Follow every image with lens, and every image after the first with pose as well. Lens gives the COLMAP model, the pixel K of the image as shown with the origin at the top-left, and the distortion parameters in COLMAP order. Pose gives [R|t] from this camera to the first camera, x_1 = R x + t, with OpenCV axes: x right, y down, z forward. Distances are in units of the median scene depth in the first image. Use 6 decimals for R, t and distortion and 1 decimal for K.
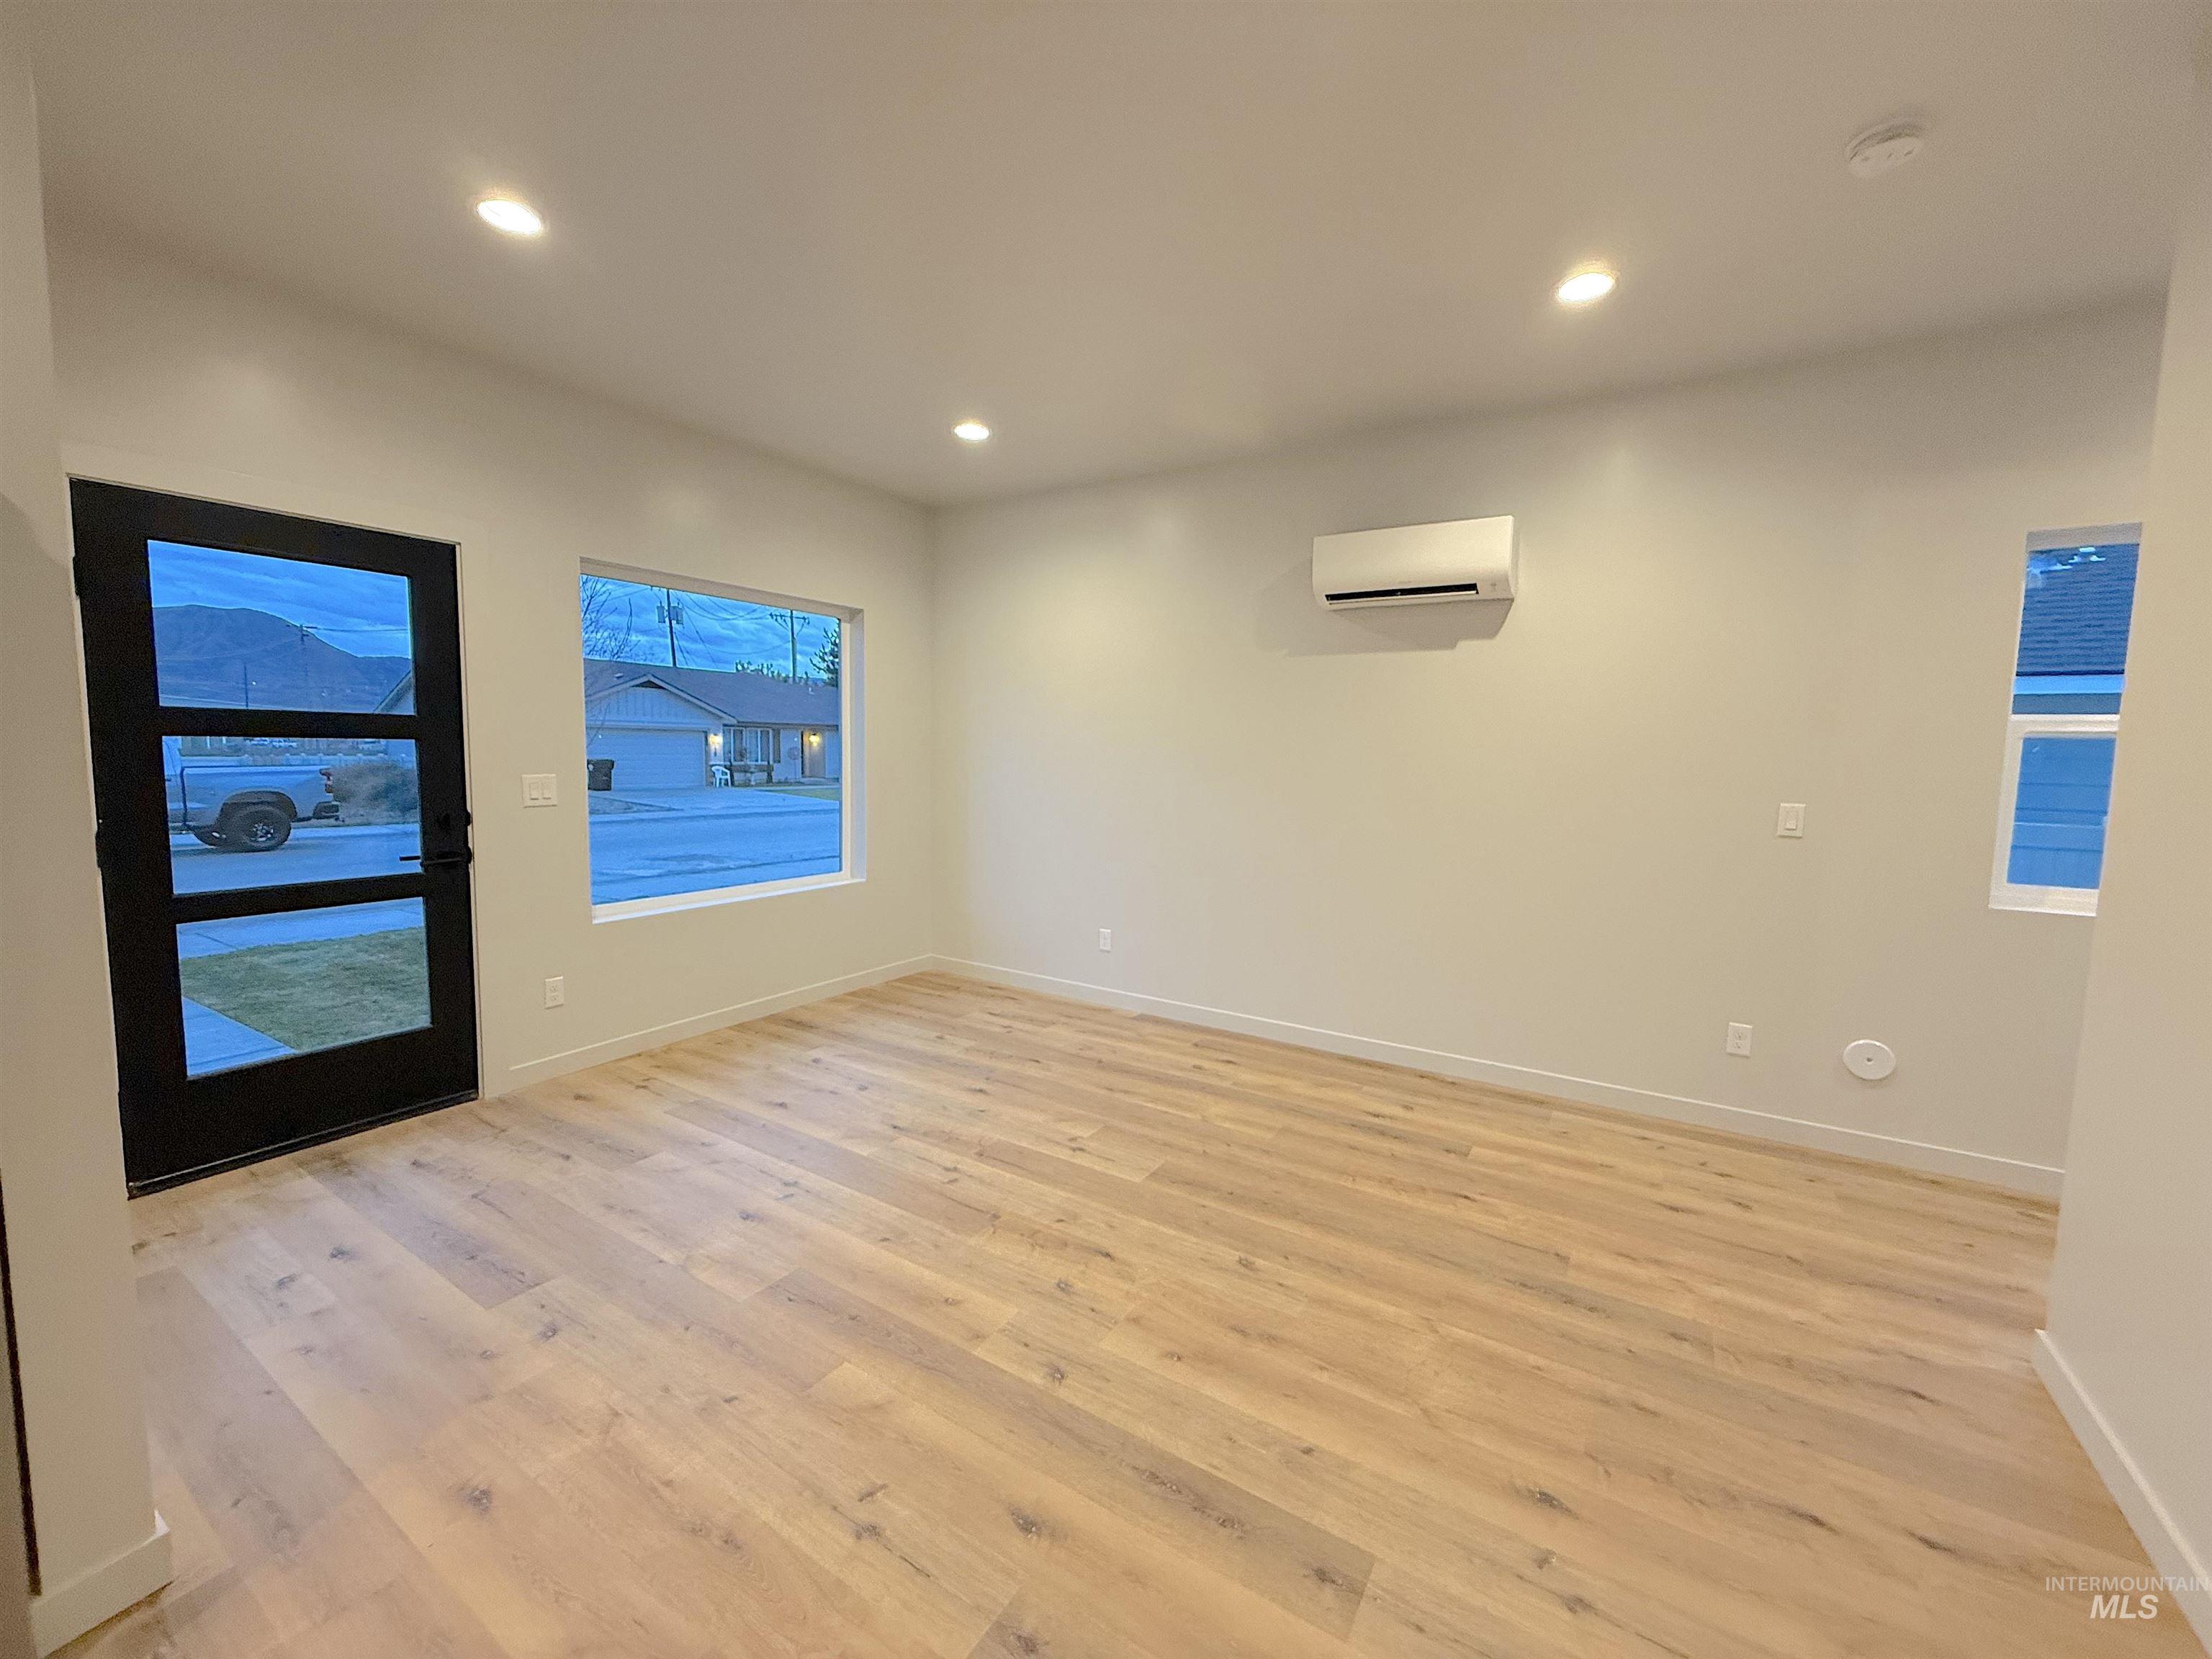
lens RADIAL K [[873.8, 0, 1106.0], [0, 873.8, 829.5], [0, 0, 1]] dist [0.000702, -0.000041]
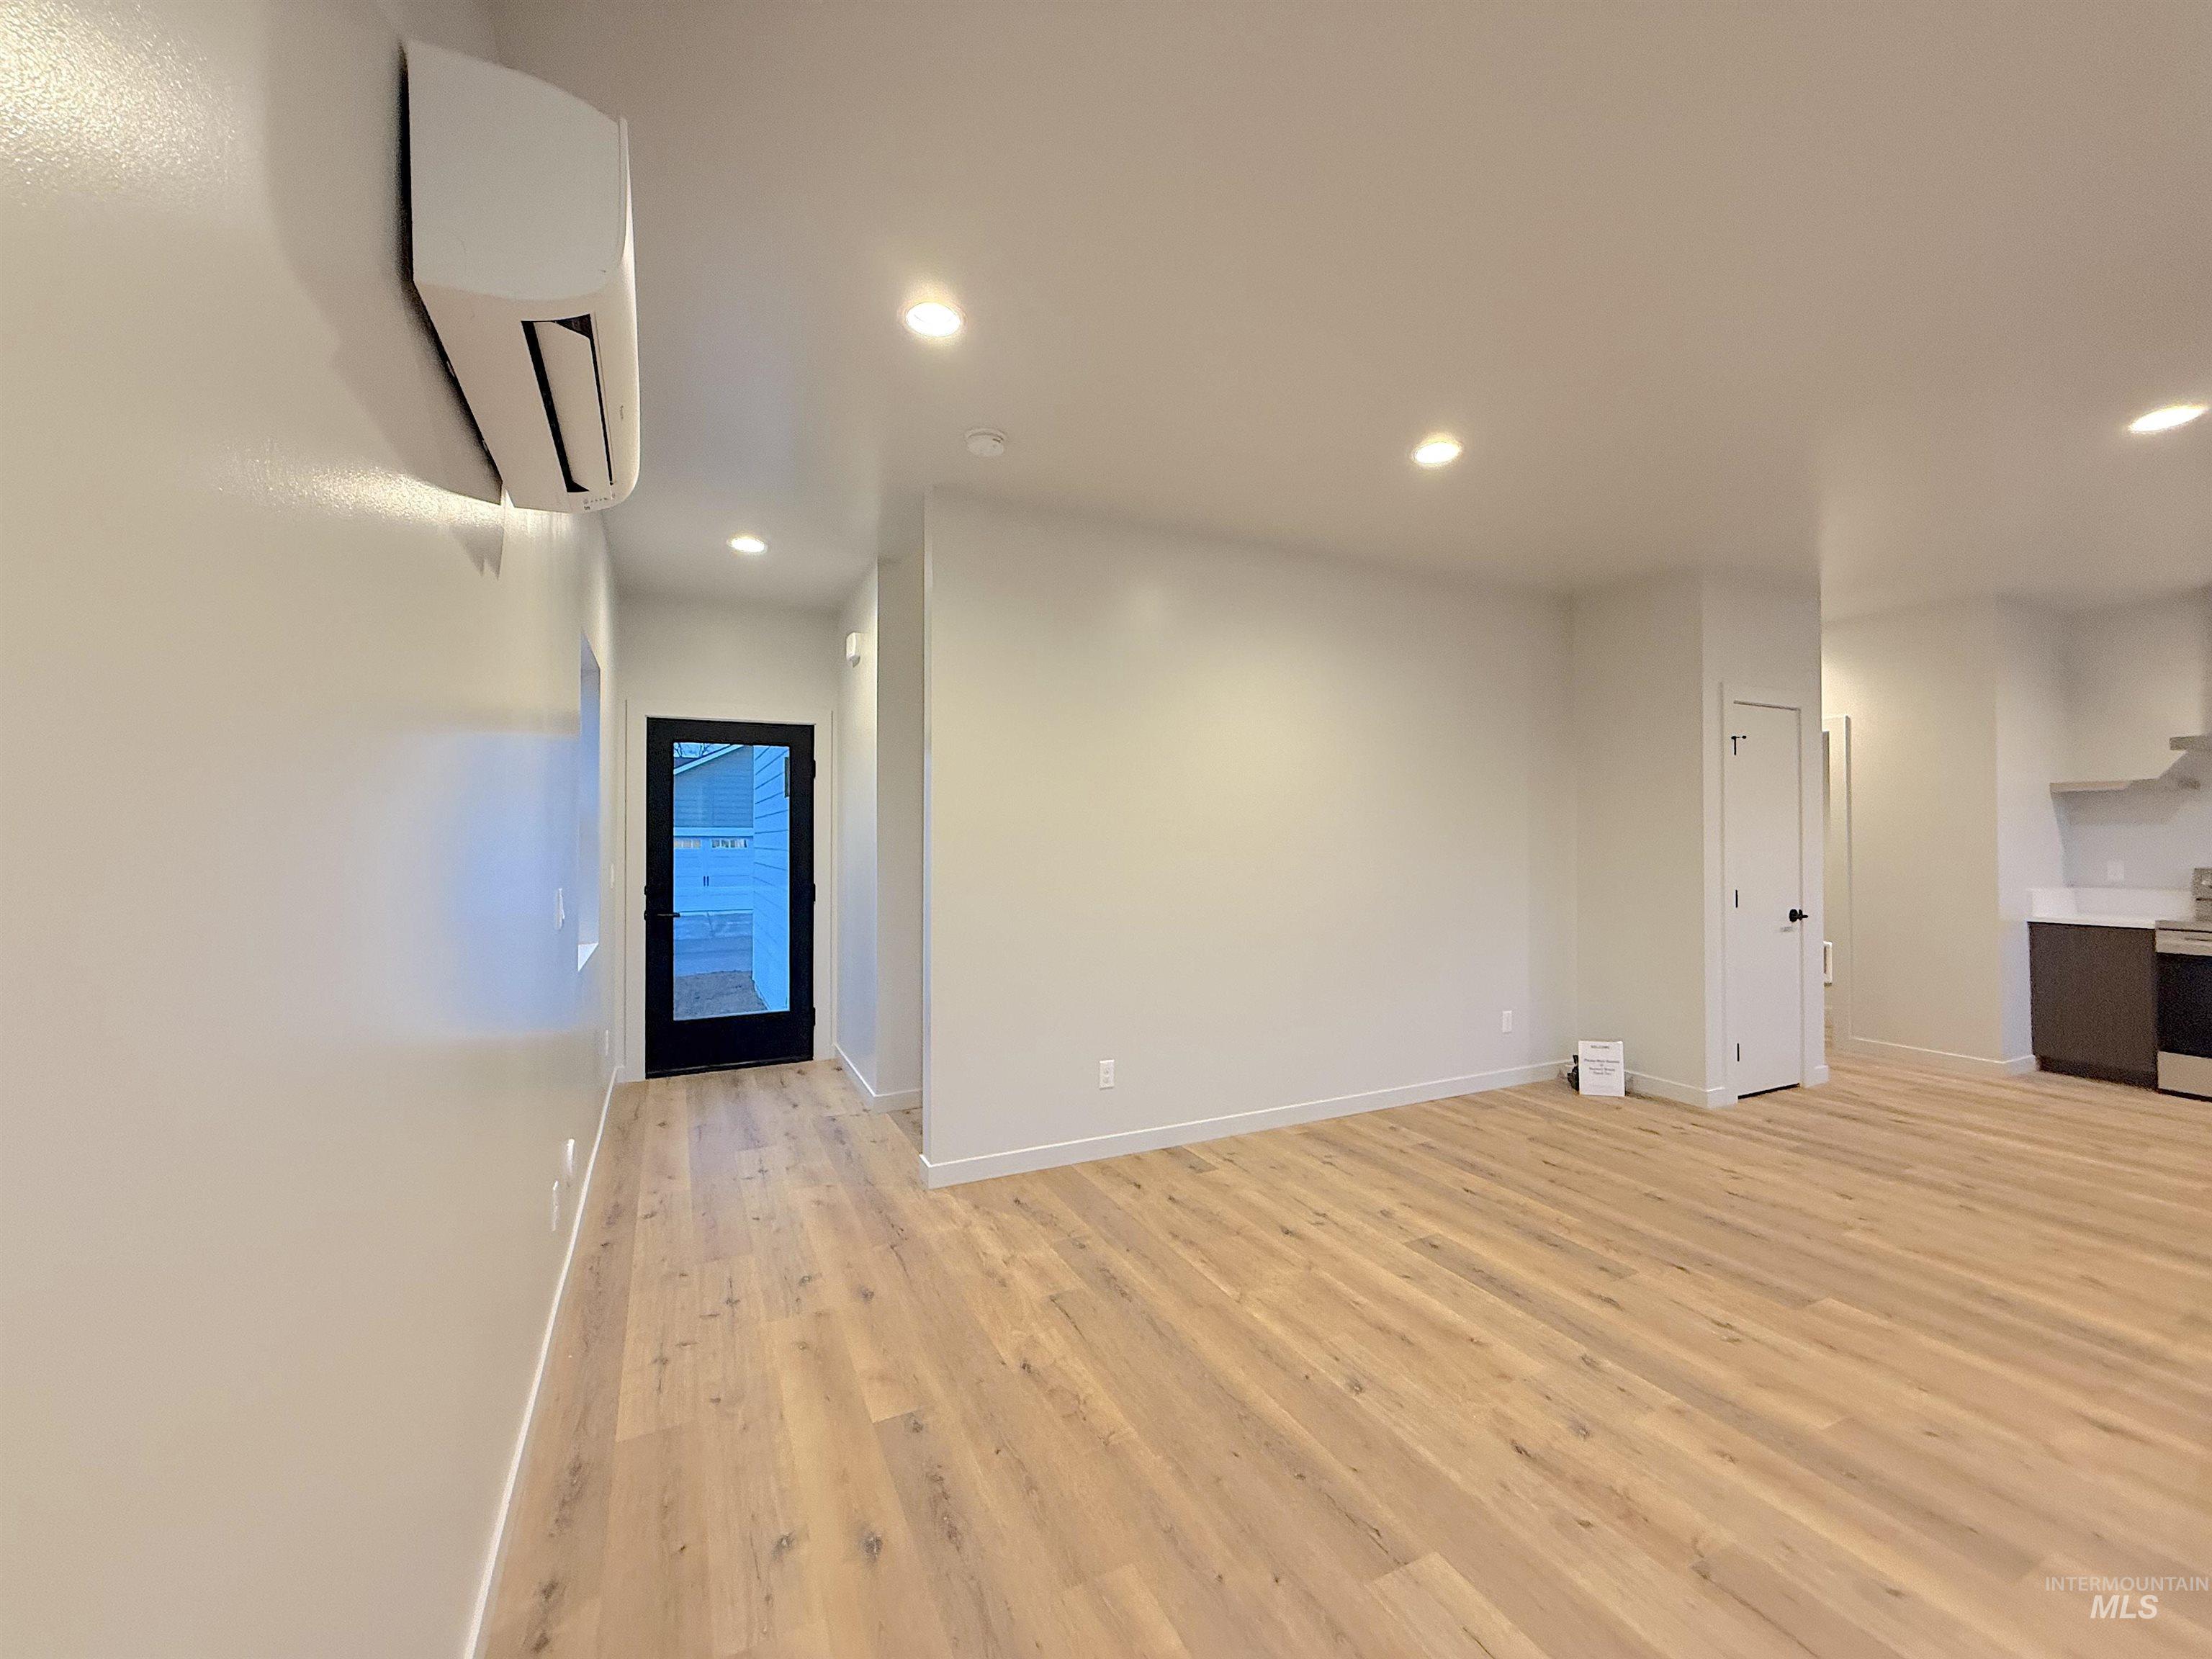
lens RADIAL K [[873.8, 0, 1106.0], [0, 873.8, 829.5], [0, 0, 1]] dist [0.000702, -0.000041]
pose [[-0.850826, -0.010513, 0.525342, -0.093047], [0.034722, 0.996490, 0.076176, -0.166929], [-0.524299, 0.083054, -0.847474, 1.859968]]
